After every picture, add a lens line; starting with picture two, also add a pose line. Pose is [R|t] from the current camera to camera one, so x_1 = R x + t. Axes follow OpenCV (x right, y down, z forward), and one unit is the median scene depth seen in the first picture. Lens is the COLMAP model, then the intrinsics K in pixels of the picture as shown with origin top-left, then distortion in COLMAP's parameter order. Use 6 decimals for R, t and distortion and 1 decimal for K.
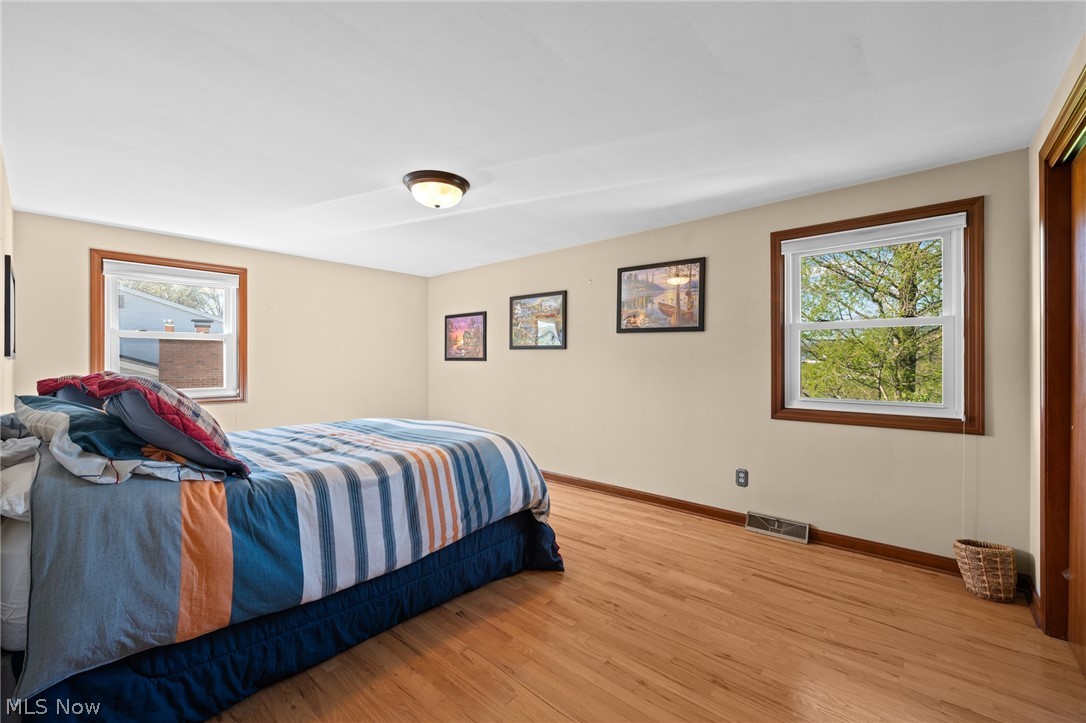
lens RADIAL K [[457.4, 0, 543.4], [0, 457.4, 358.3], [0, 0, 1]] dist [-0.001021, -0.000370]
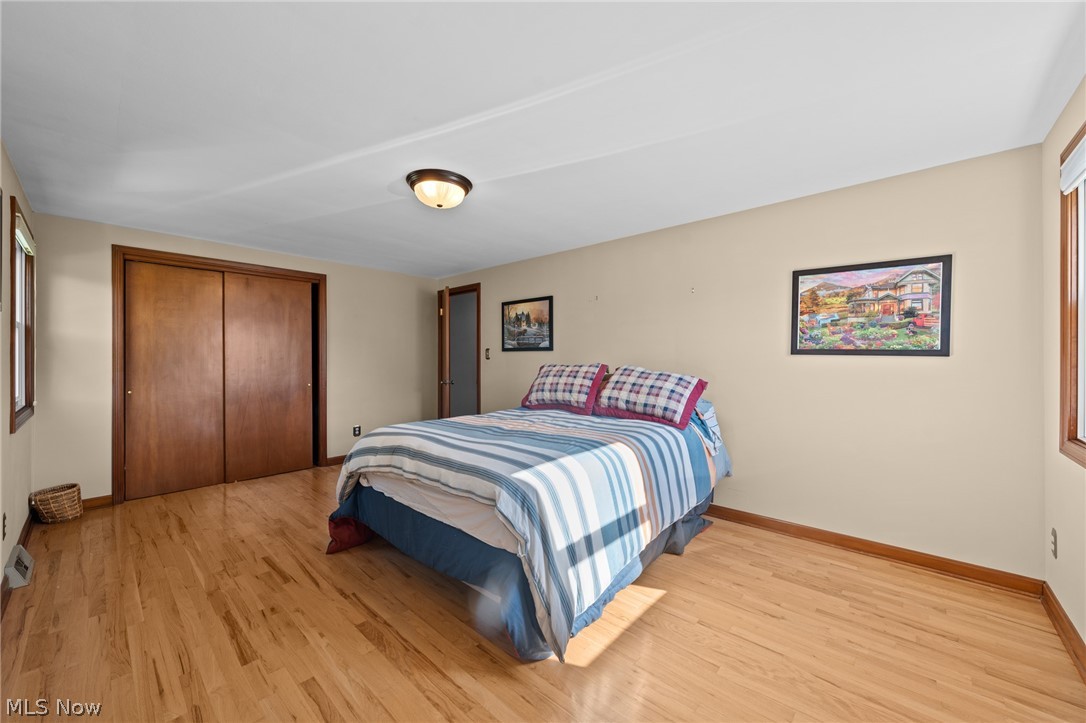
lens RADIAL K [[426.7, 0, 550.8], [0, 426.7, 359.1], [0, 0, 1]] dist [0.000807, 0.000031]
pose [[-0.999986, 0.000889, 0.005304, -0.453972], [0.000910, 0.999992, 0.003889, -0.001338], [-0.005300, 0.003894, -0.999978, 1.814094]]
